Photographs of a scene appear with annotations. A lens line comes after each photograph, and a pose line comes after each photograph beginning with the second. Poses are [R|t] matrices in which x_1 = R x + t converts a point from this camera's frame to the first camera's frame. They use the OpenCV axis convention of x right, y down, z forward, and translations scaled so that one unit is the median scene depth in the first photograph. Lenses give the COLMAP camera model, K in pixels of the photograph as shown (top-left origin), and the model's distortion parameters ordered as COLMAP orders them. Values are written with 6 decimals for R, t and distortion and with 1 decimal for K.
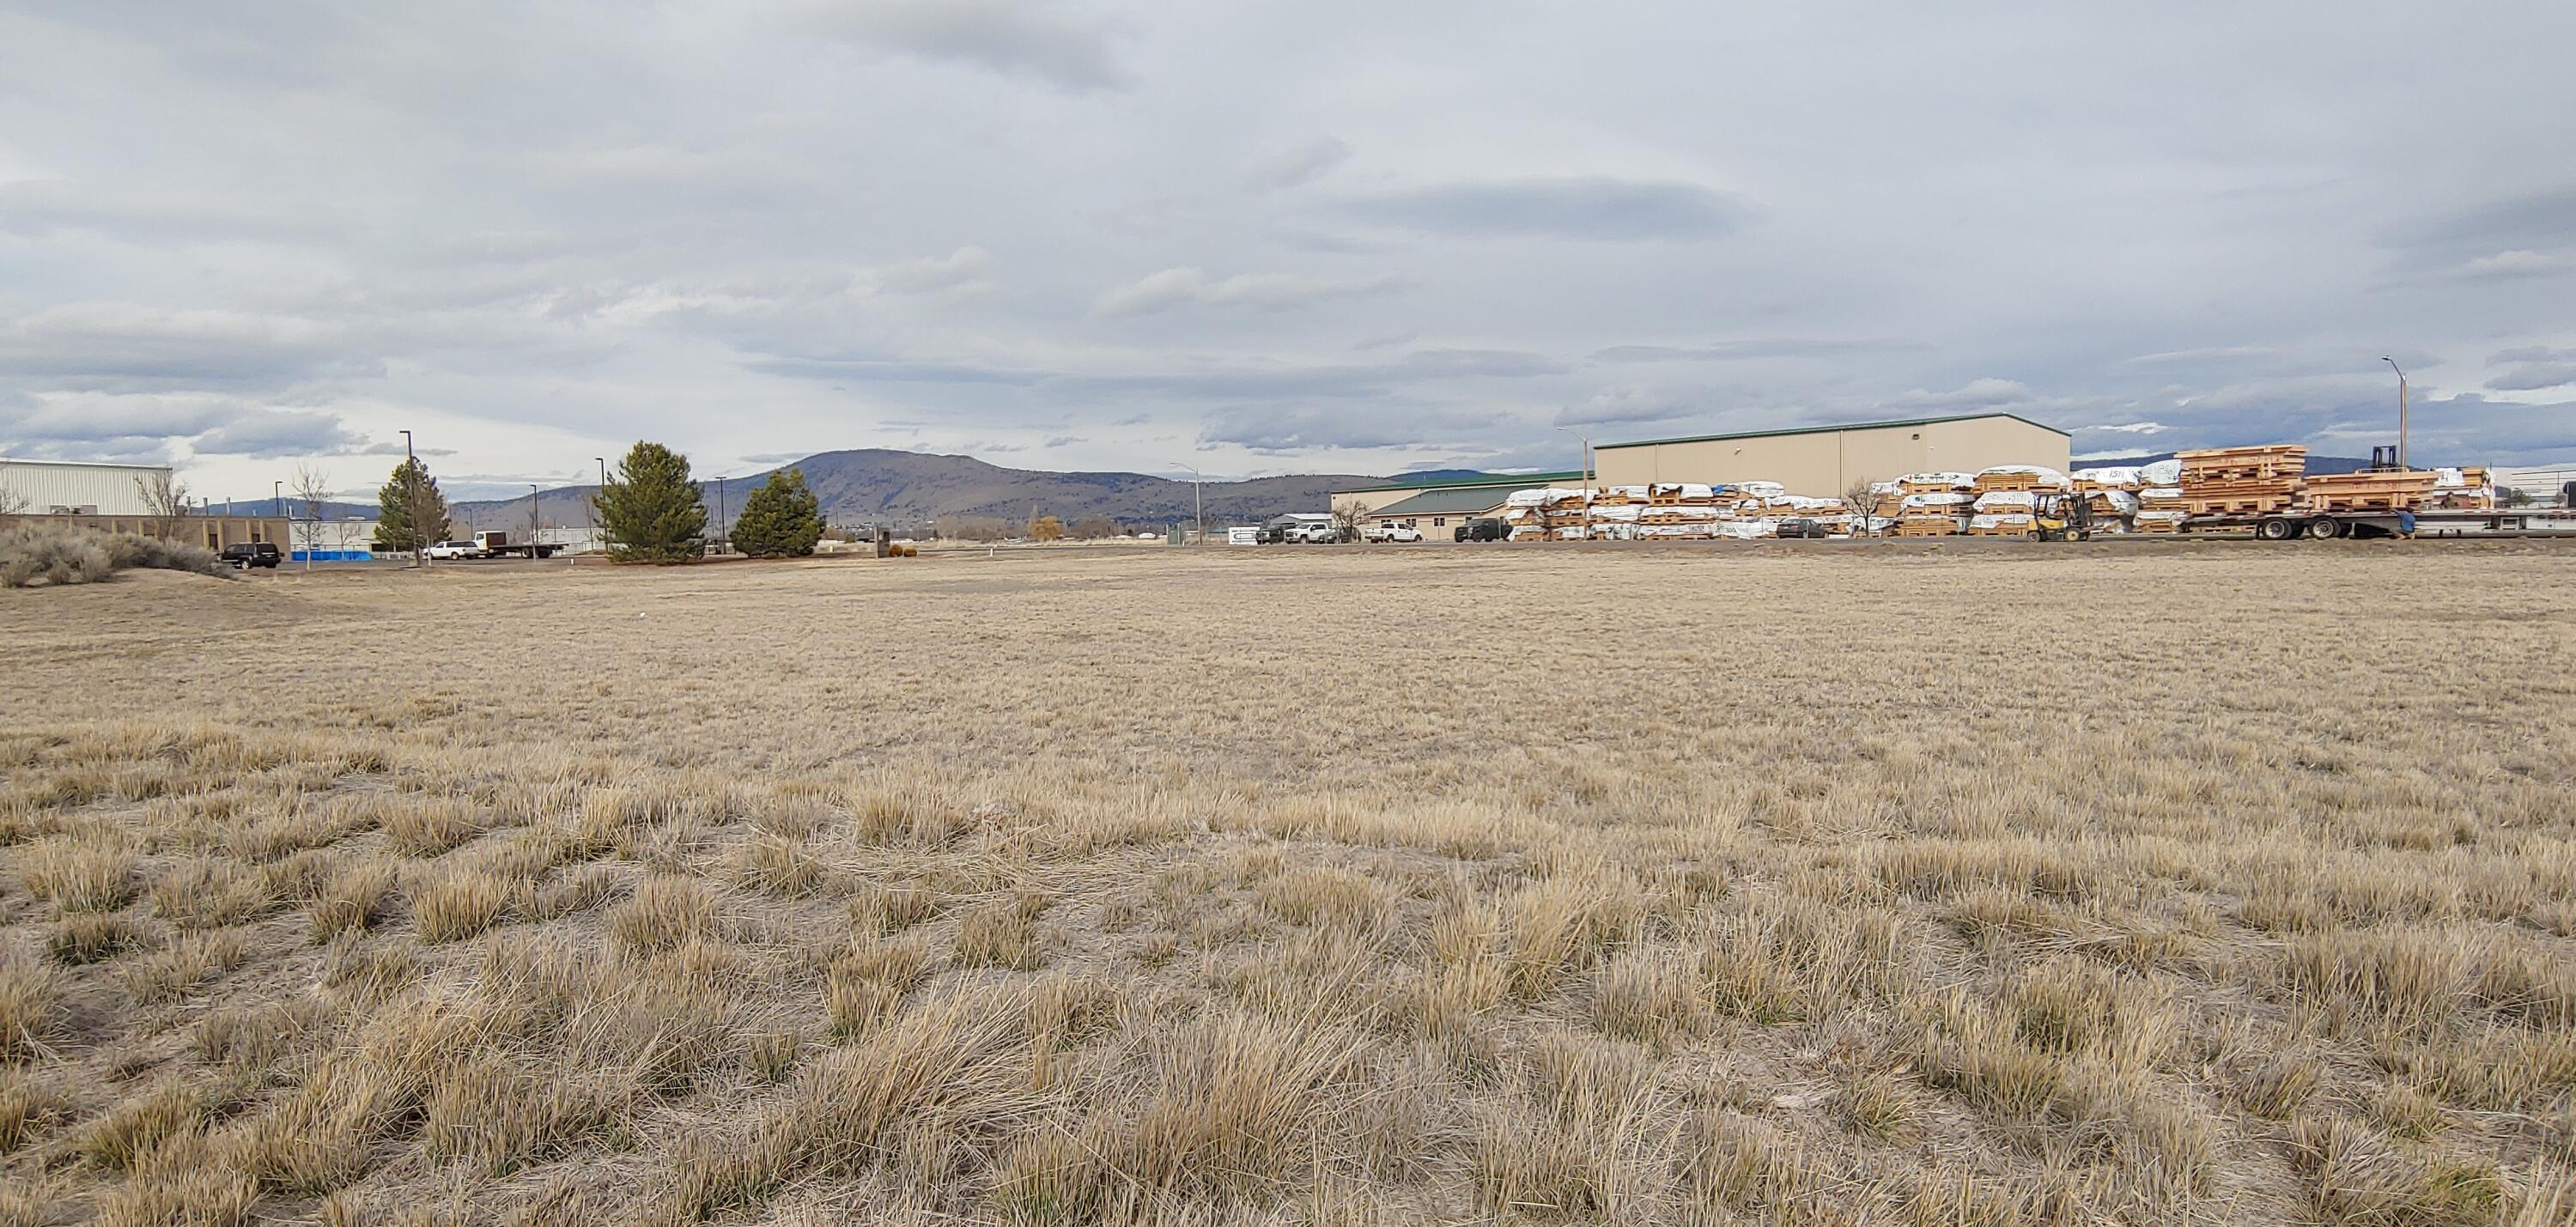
lens RADIAL K [[1377.1, 0, 1284.5], [0, 1377.1, 572.4], [0, 0, 1]] dist [0.000701, -0.000706]
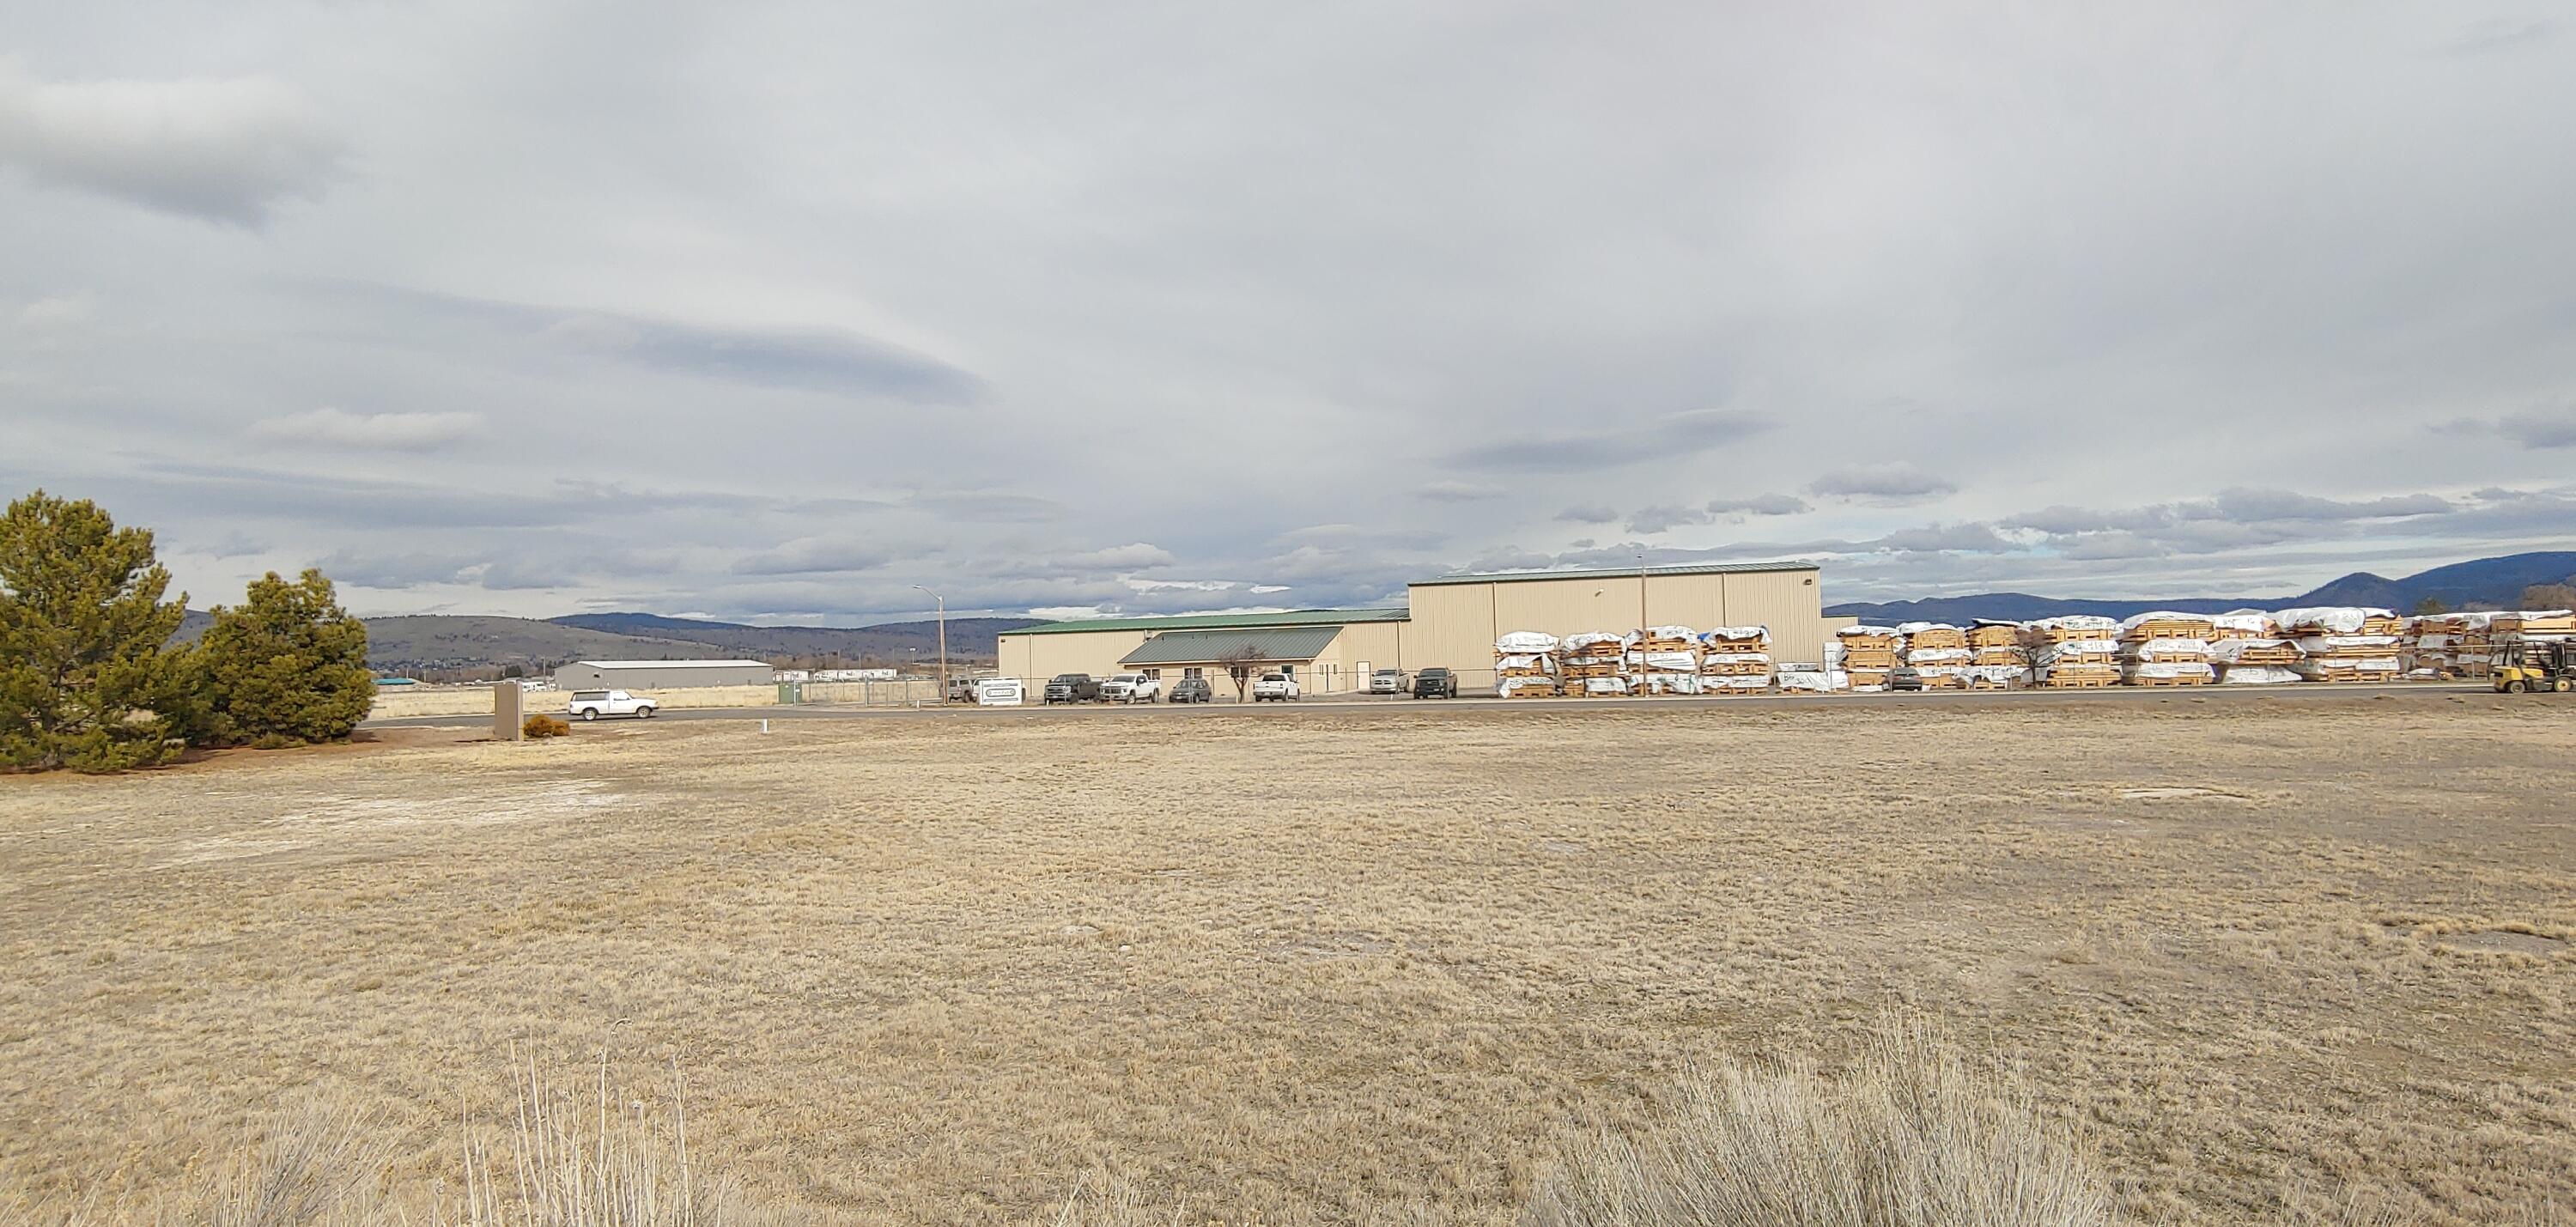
lens RADIAL K [[1373.2, 0, 1289.2], [0, 1373.2, 619.4], [0, 0, 1]] dist [-0.021003, -0.000592]
pose [[0.832287, 0.017699, 0.554063, -0.417613], [0.023033, 0.997523, -0.066464, -0.019178], [-0.553867, 0.068079, 0.829818, 0.453634]]
